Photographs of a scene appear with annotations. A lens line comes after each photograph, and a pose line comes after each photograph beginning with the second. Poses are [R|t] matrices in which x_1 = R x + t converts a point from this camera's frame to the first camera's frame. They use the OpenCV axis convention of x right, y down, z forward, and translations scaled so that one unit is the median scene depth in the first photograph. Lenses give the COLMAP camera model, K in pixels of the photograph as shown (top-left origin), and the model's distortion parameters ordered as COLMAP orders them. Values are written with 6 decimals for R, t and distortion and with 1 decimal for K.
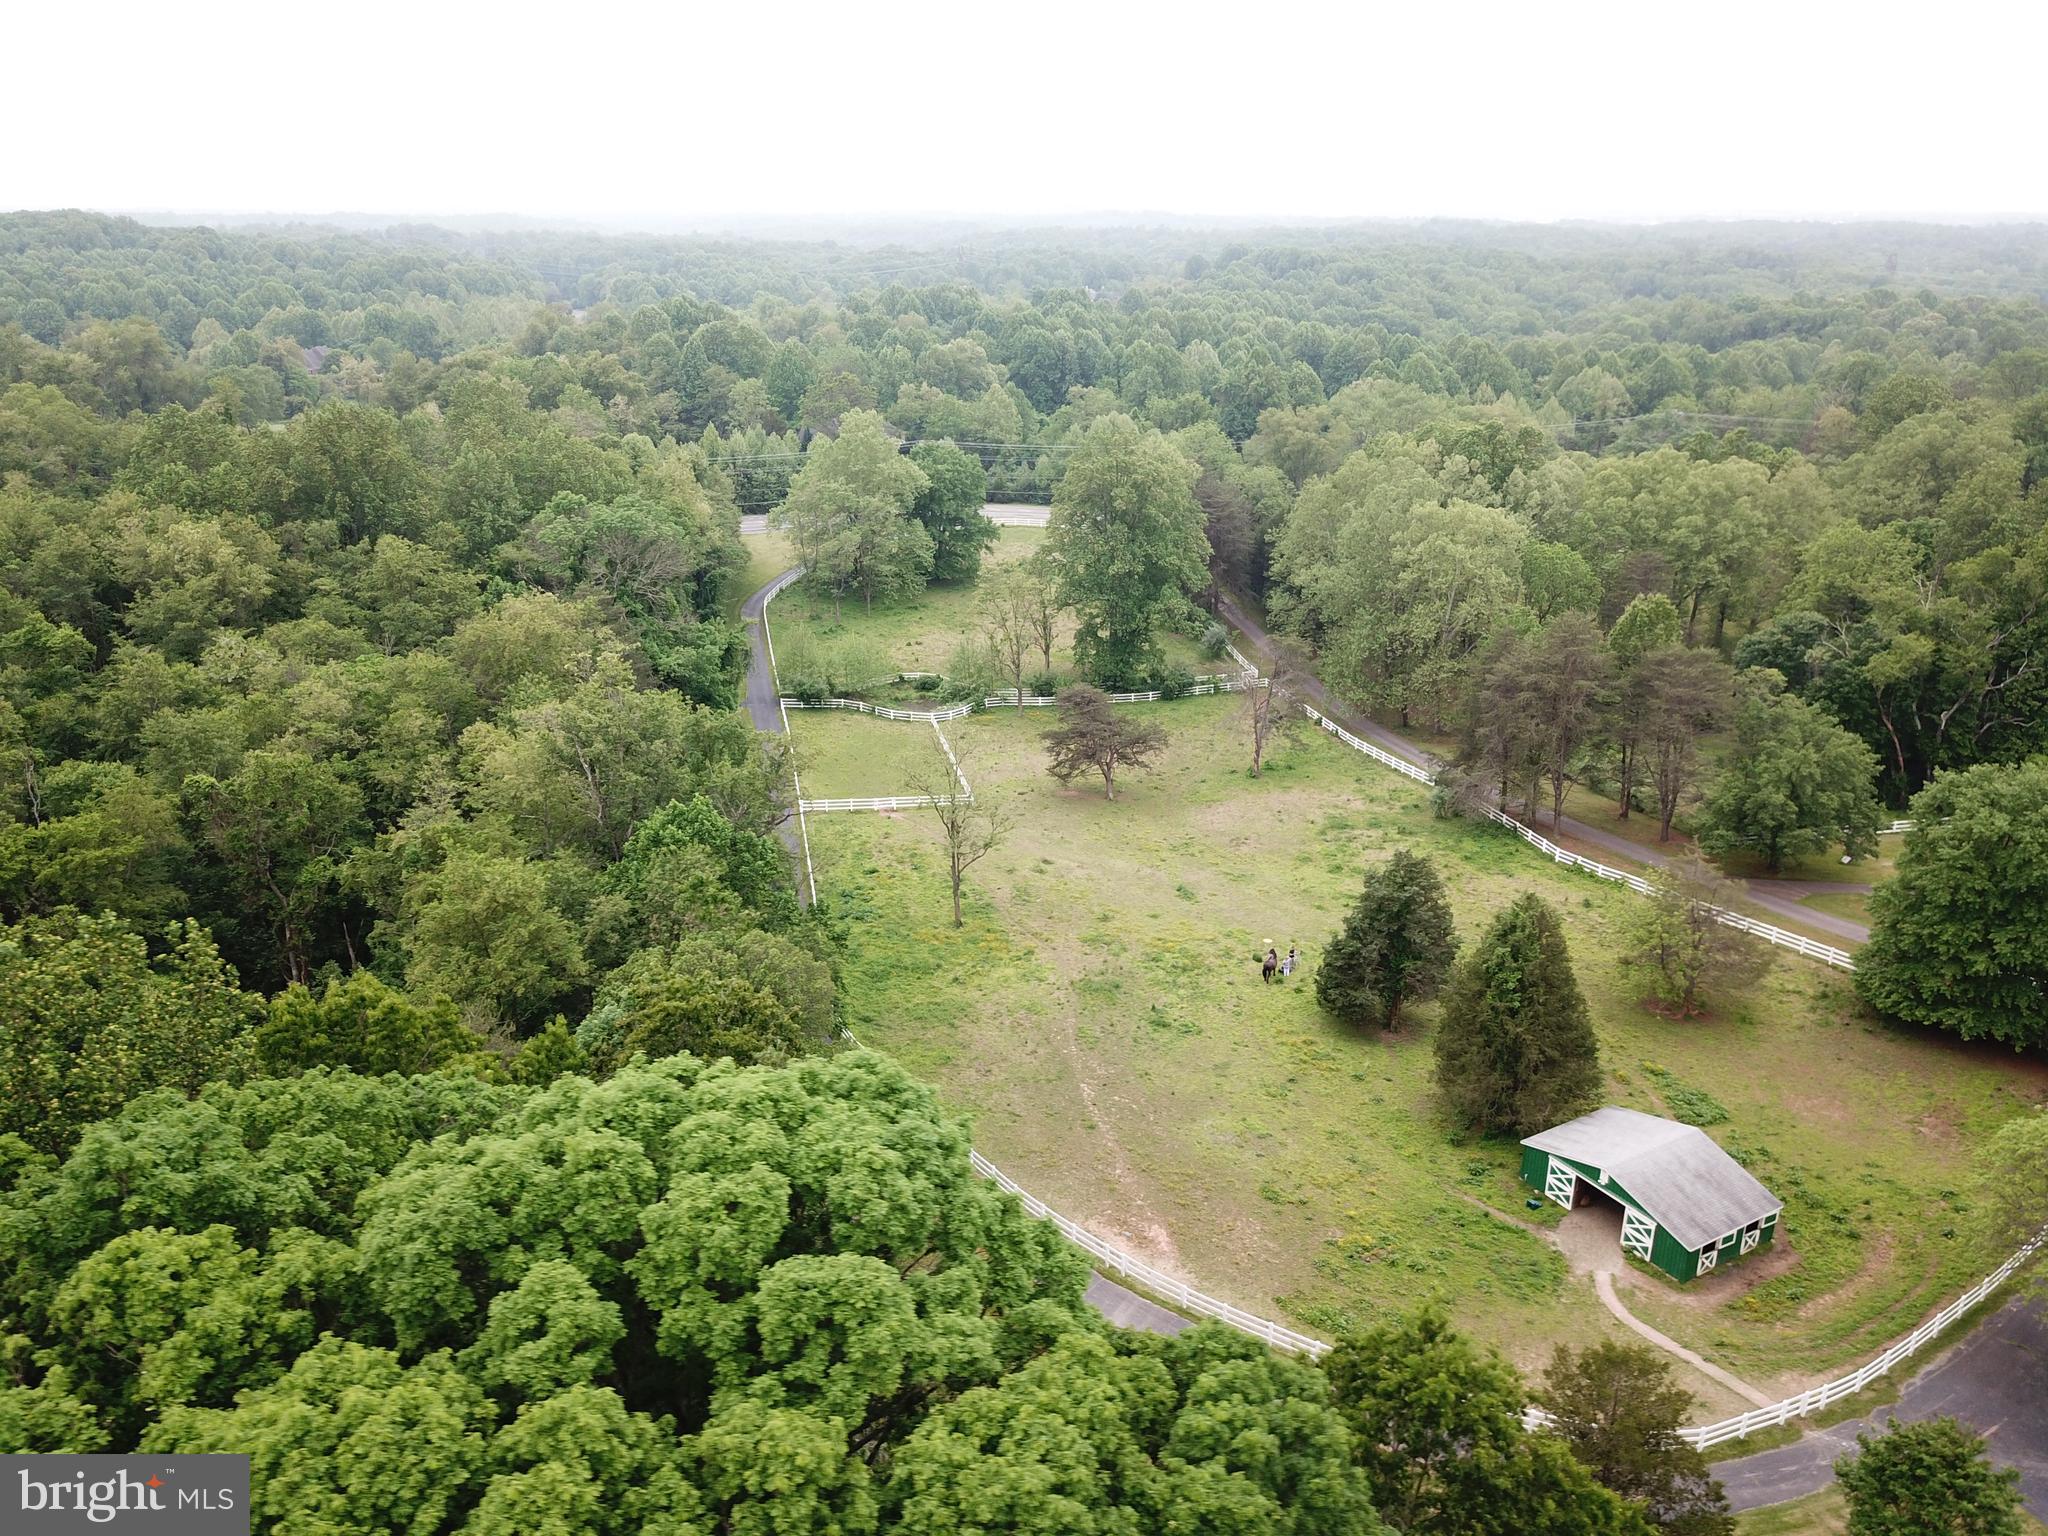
lens RADIAL K [[1564.0, 0, 1024.0], [0, 1564.0, 768.0], [0, 0, 1]] dist [0.006987, 0.000350]
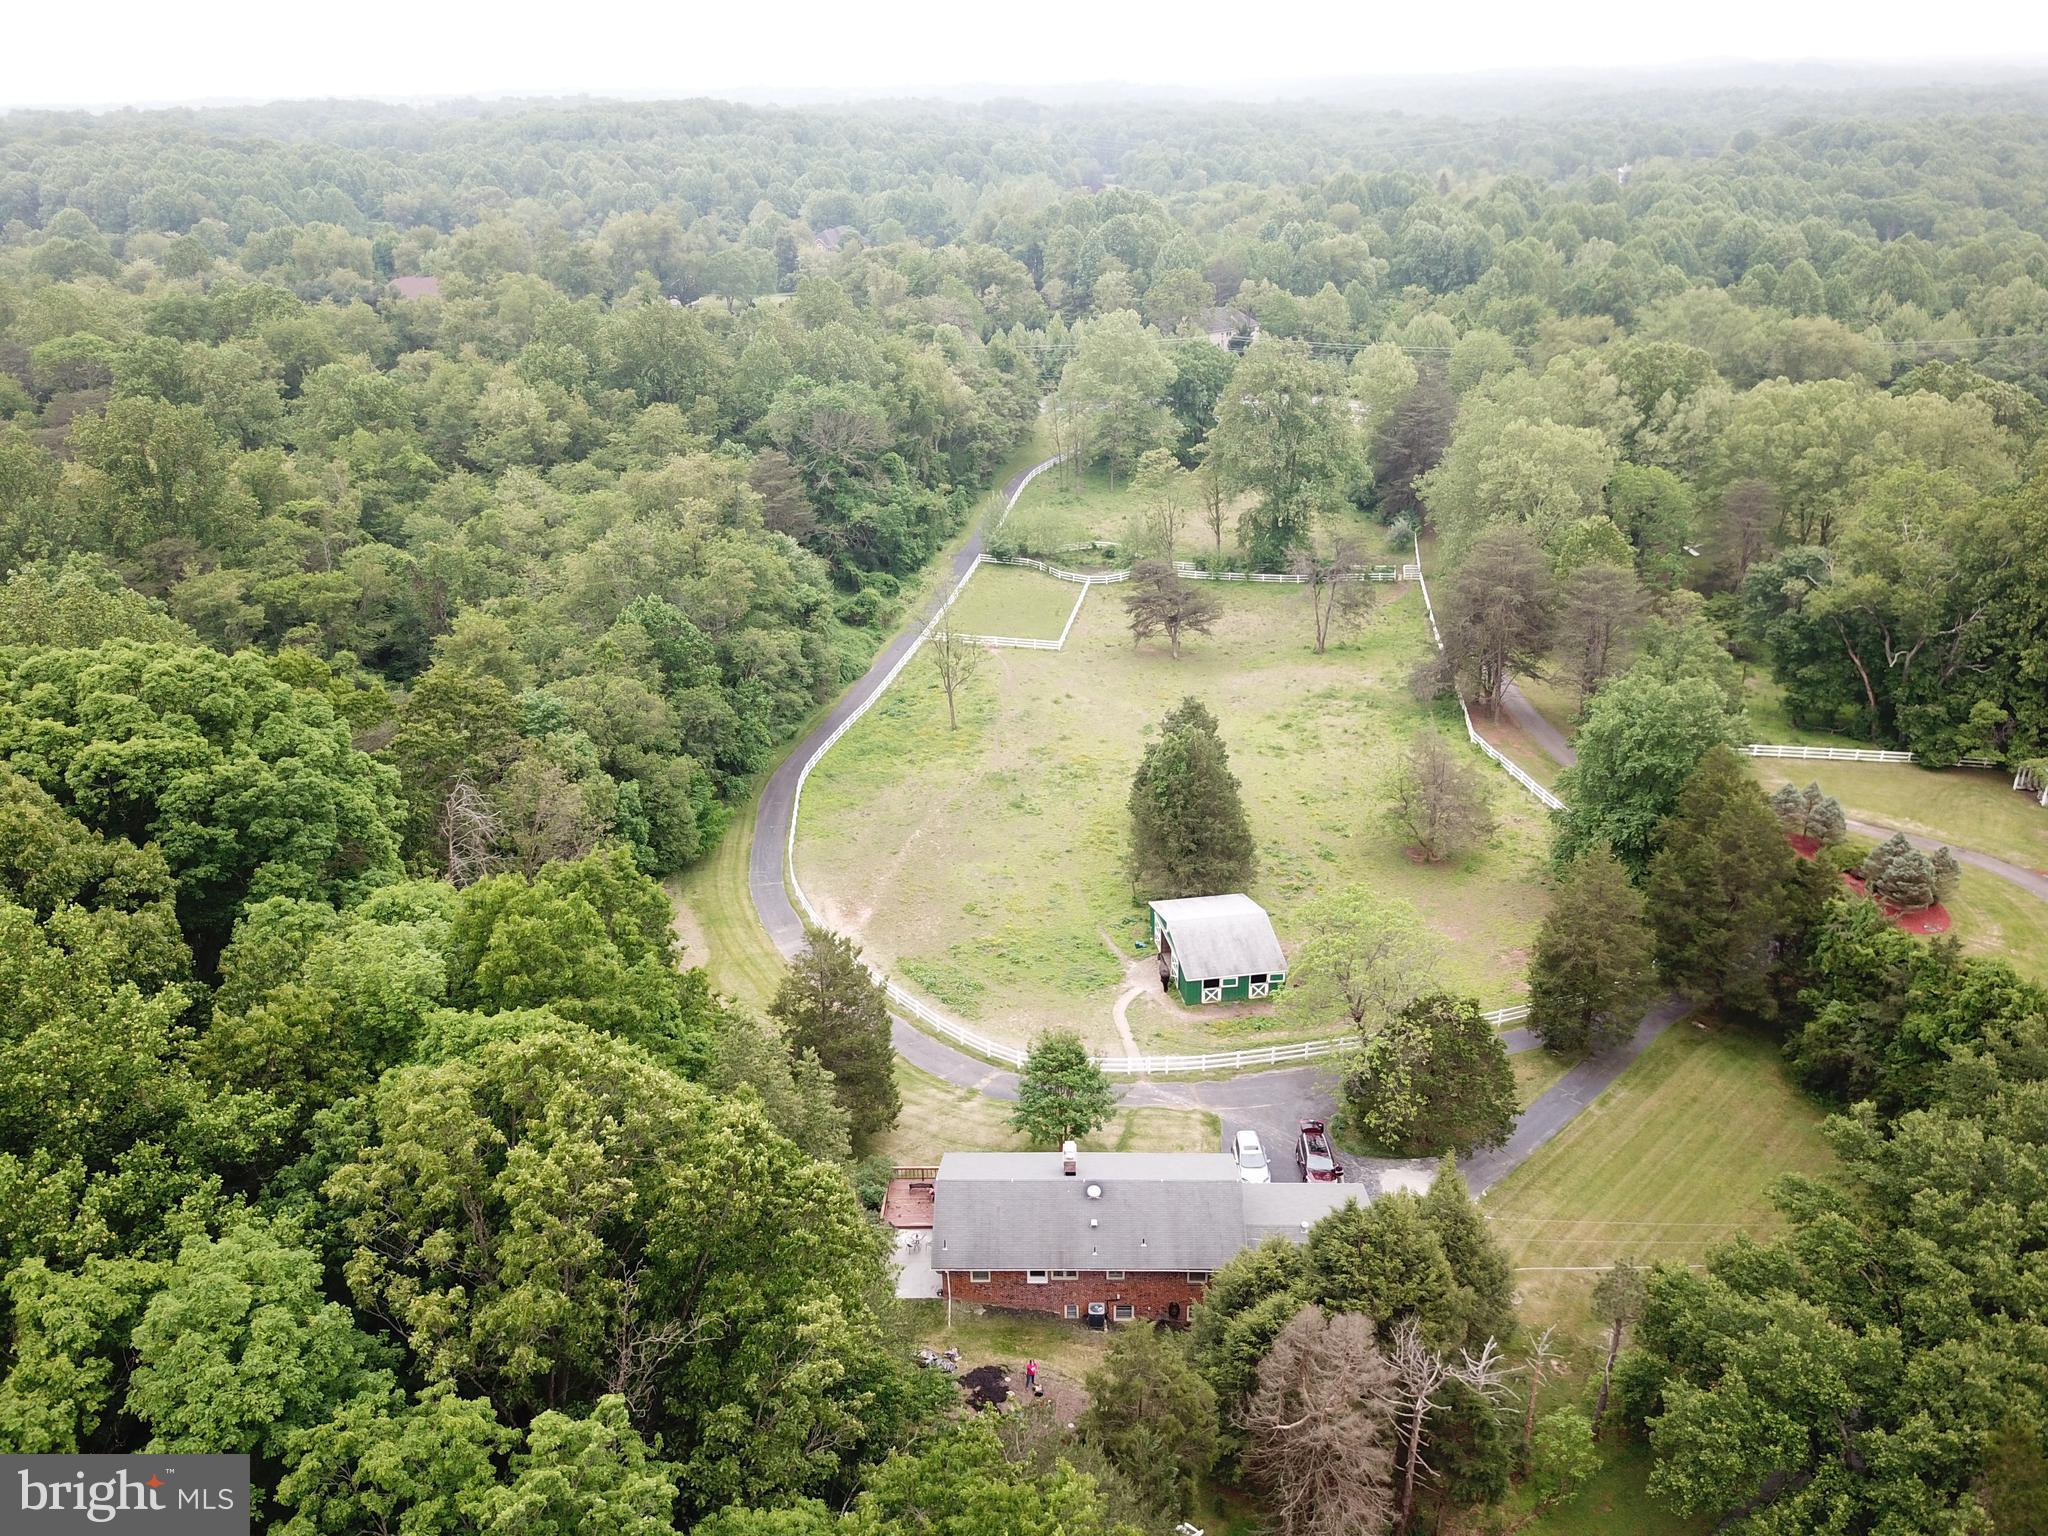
lens RADIAL K [[1564.0, 0, 1024.0], [0, 1564.0, 768.0], [0, 0, 1]] dist [0.006987, 0.000350]
pose [[0.933846, 0.128901, -0.333640, 0.346597], [-0.102681, 0.990154, 0.095142, 0.001803], [0.342619, -0.054589, 0.937887, -0.162026]]
